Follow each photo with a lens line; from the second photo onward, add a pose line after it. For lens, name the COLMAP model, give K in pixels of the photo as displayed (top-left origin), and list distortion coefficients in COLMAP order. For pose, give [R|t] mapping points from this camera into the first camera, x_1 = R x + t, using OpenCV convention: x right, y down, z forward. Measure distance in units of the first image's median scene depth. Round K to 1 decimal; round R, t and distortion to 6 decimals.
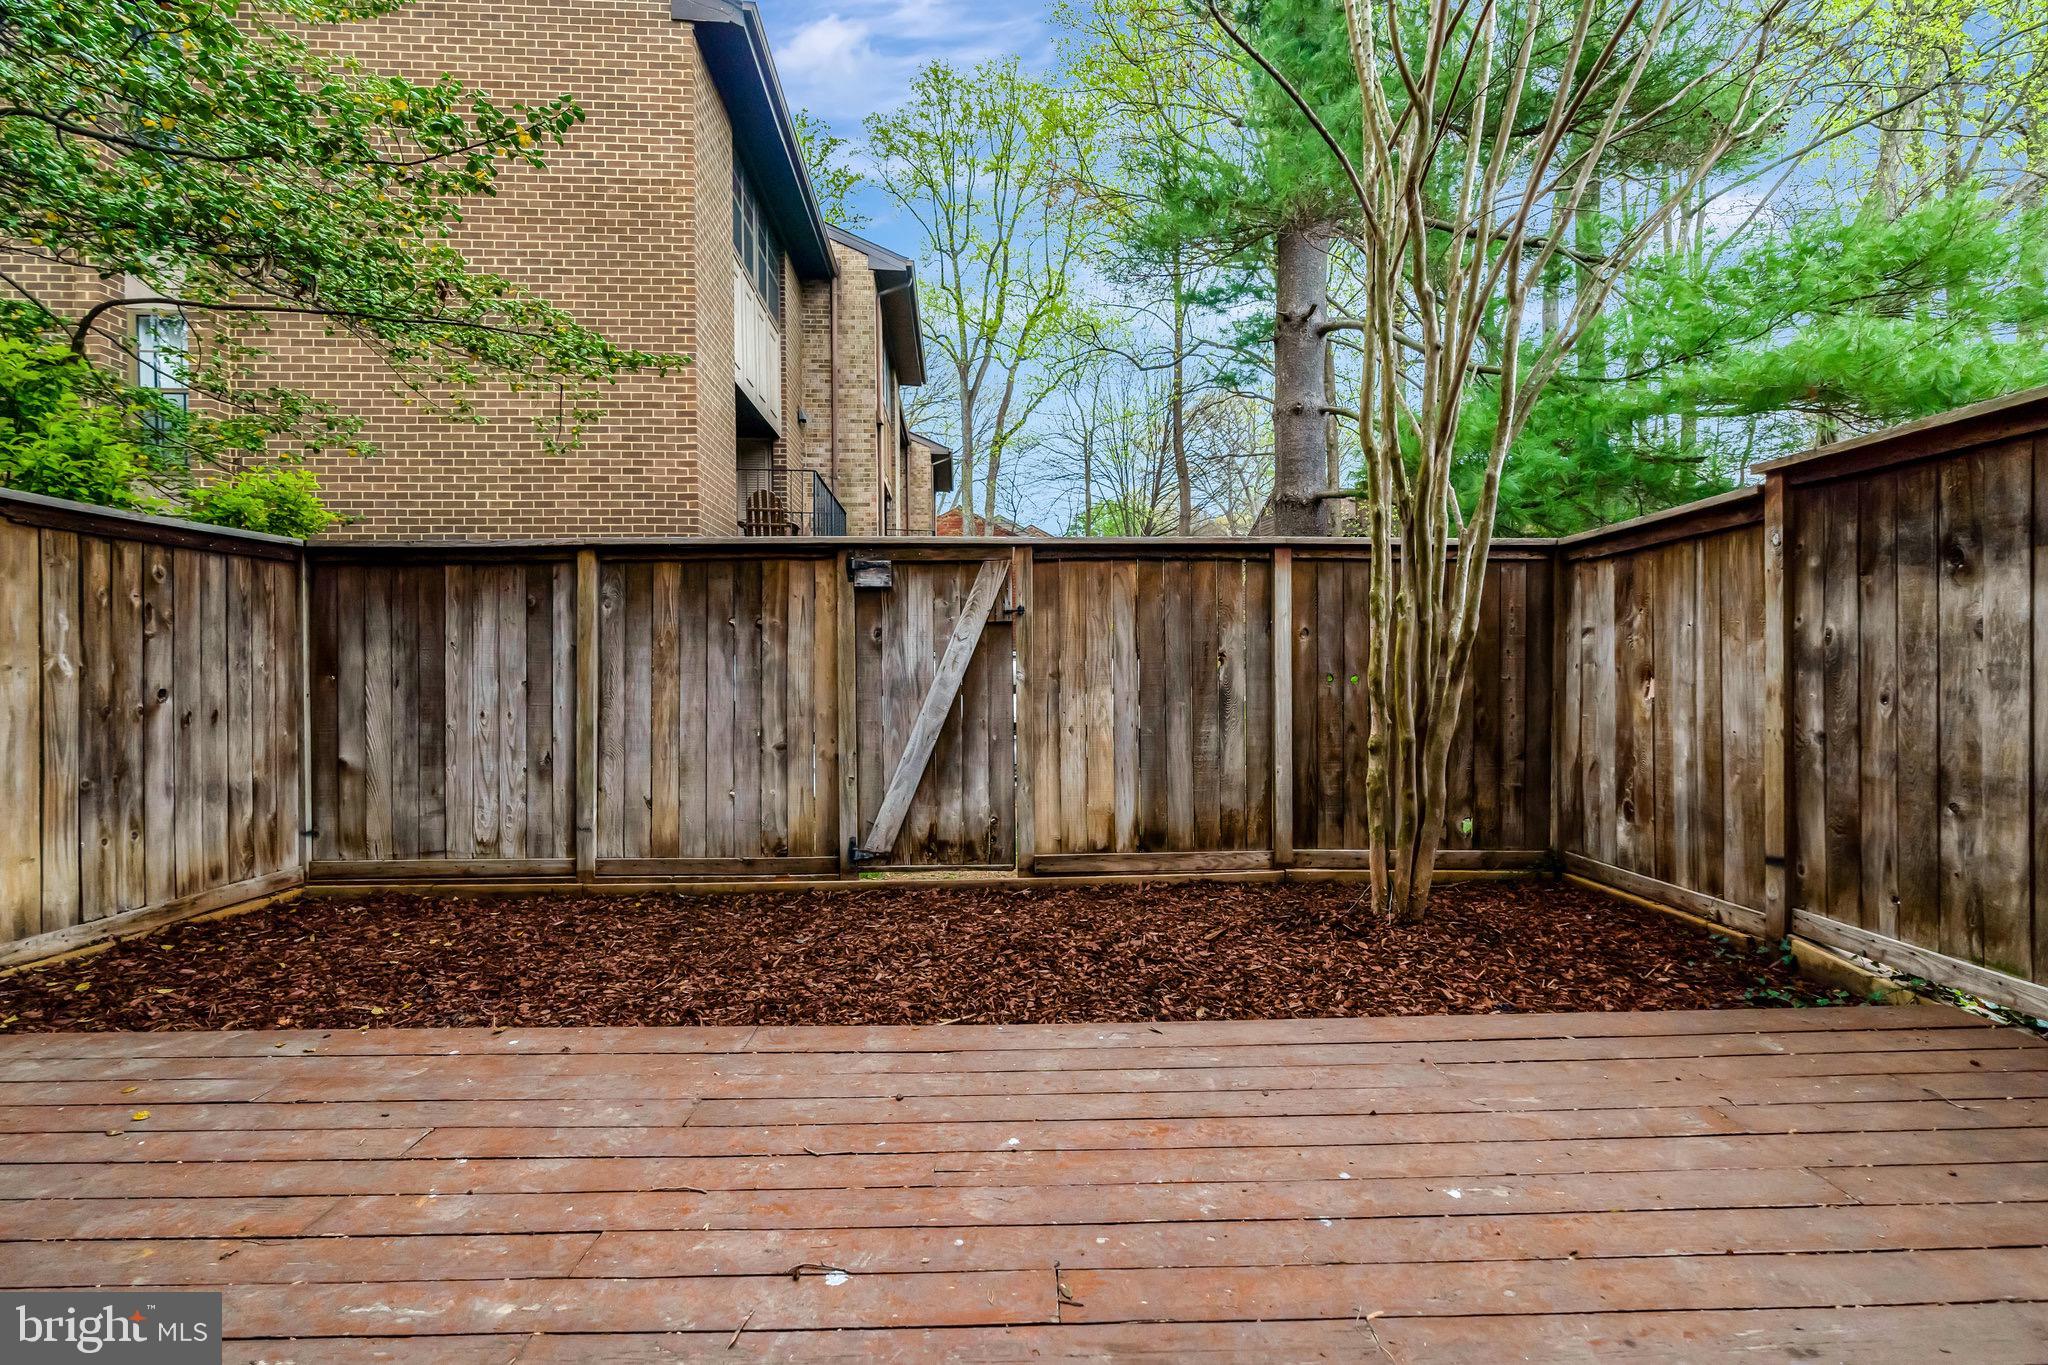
lens RADIAL K [[955.7, 0, 1035.9], [0, 955.7, 674.6], [0, 0, 1]] dist [-0.005597, 0.000383]
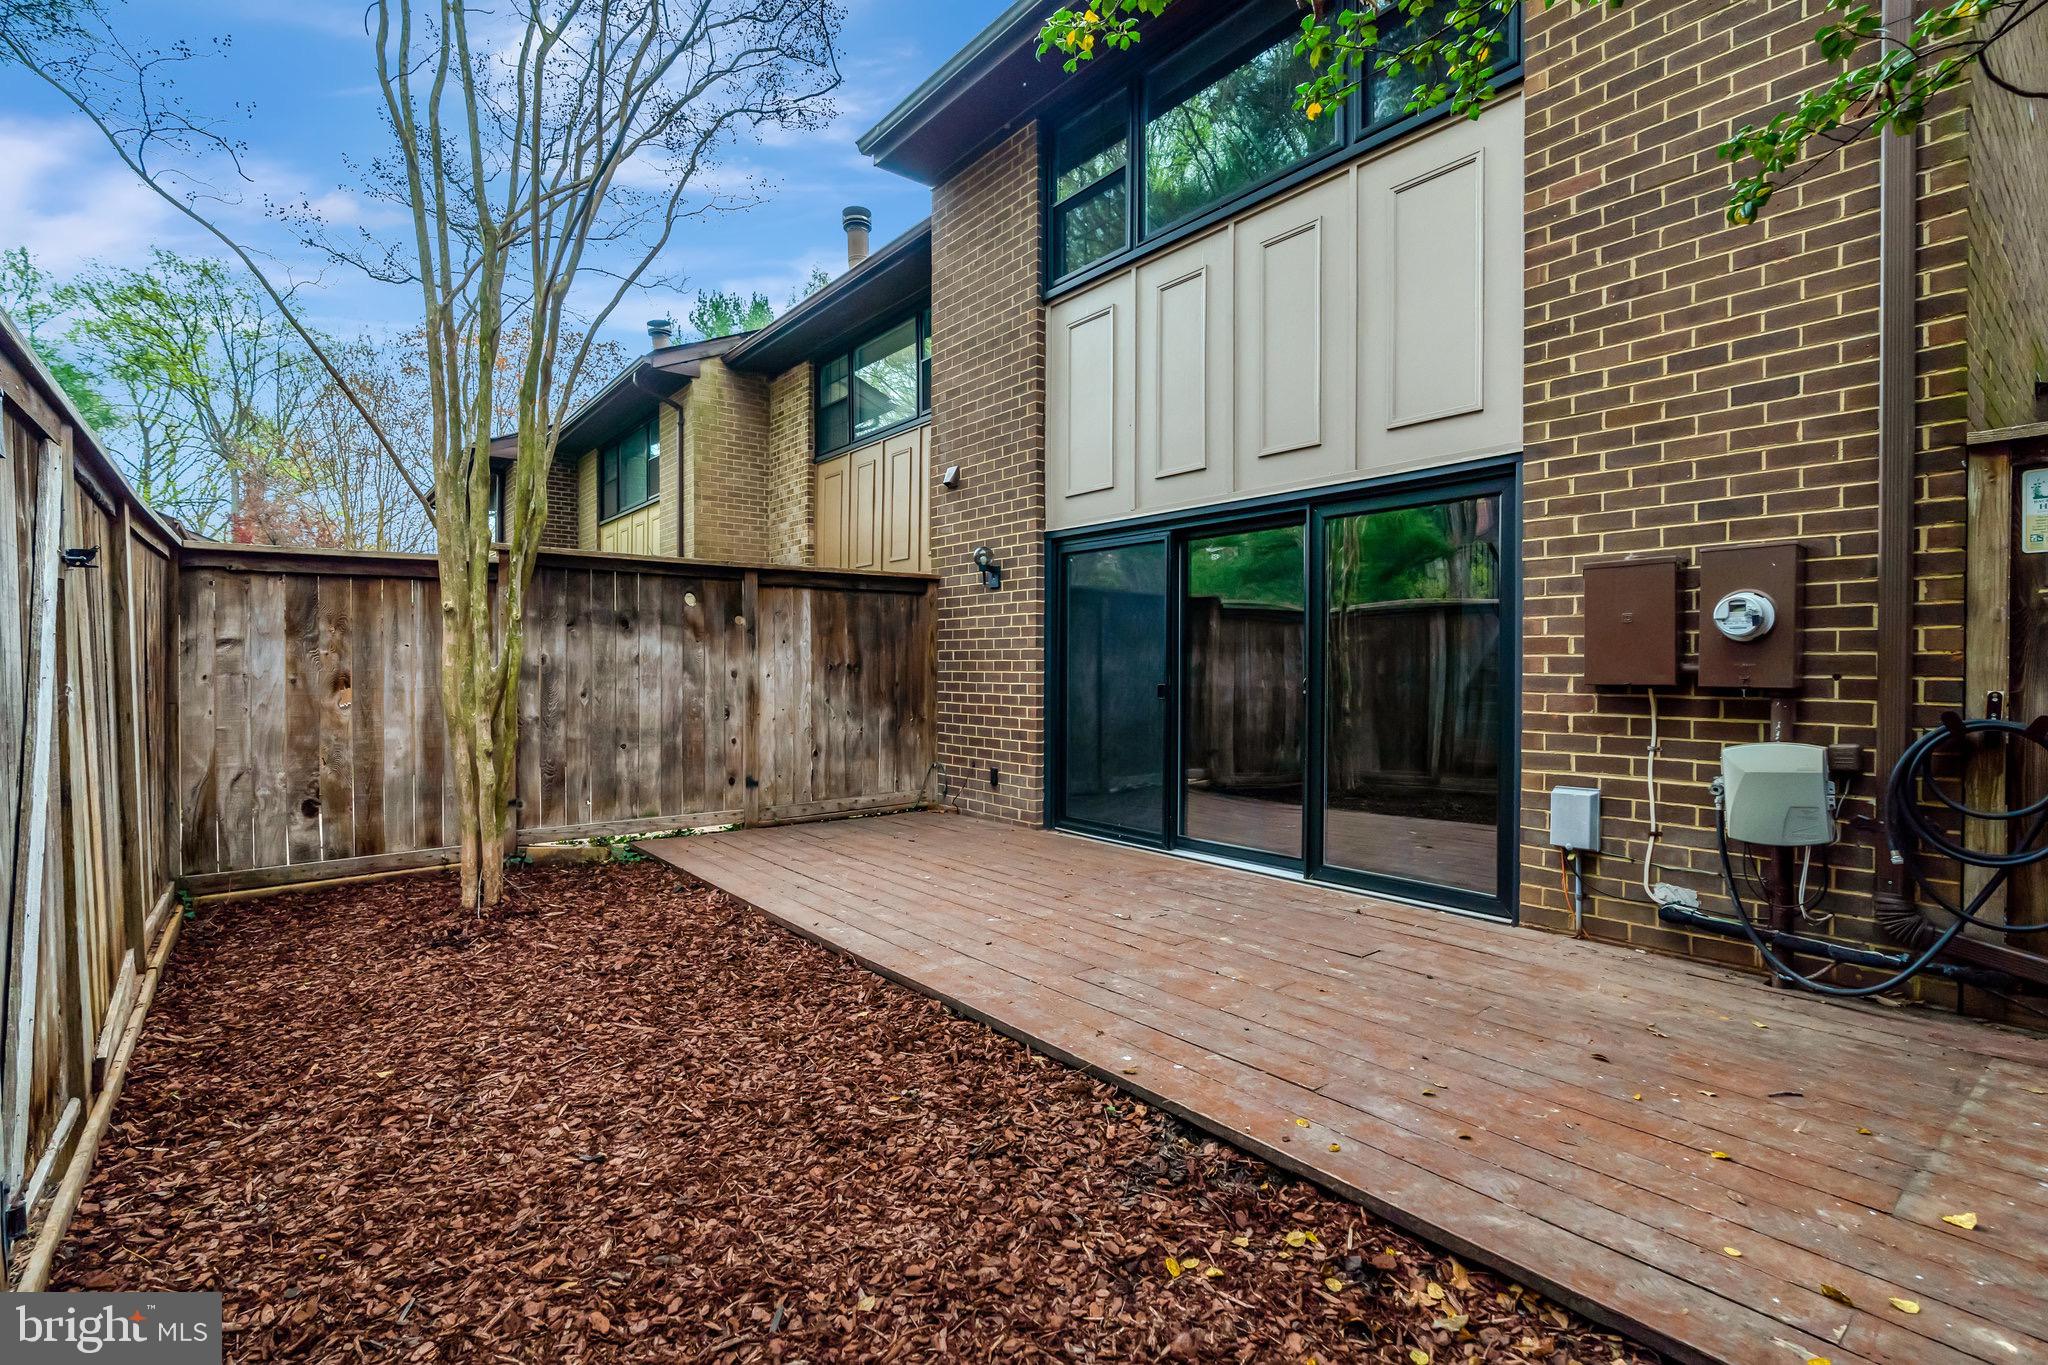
lens RADIAL K [[932.5, 0, 1037.3], [0, 932.5, 693.4], [0, 0, 1]] dist [-0.008698, 0.000296]
pose [[-0.624557, -0.012327, 0.780882, -0.678034], [0.008786, 0.999701, 0.022808, -0.006965], [-0.780930, 0.021105, -0.624262, 0.913282]]
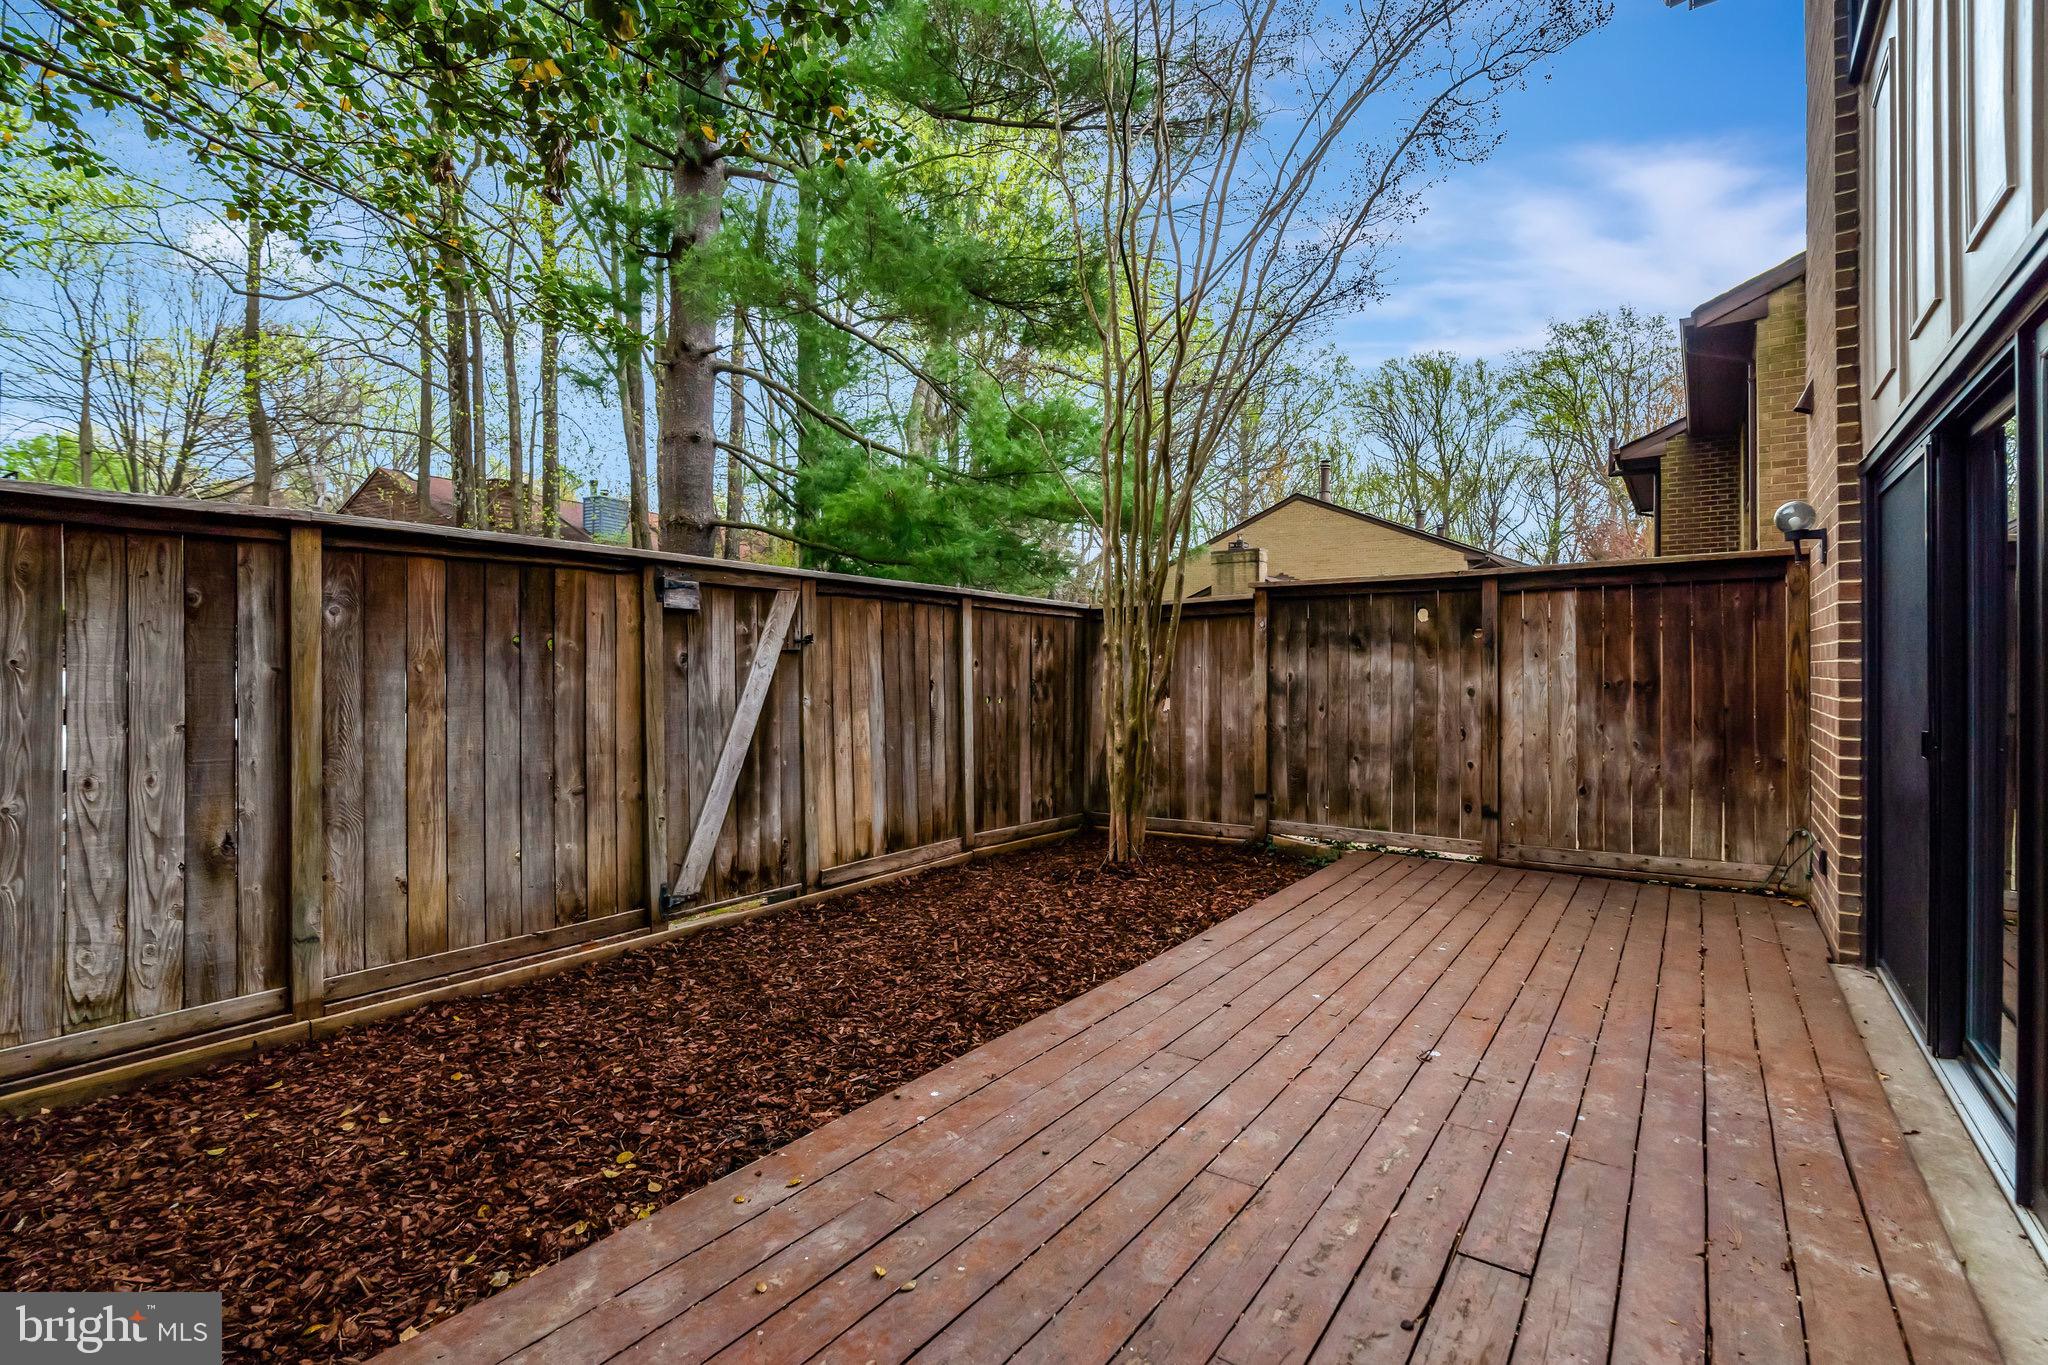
lens RADIAL K [[936.3, 0, 1036.7], [0, 936.3, 673.0], [0, 0, 1]] dist [-0.005981, 0.001005]
pose [[0.595415, 0.006514, 0.803392, -0.694149], [-0.000152, 0.999968, -0.007995, -0.022639], [-0.803418, 0.004638, 0.595397, 0.185045]]
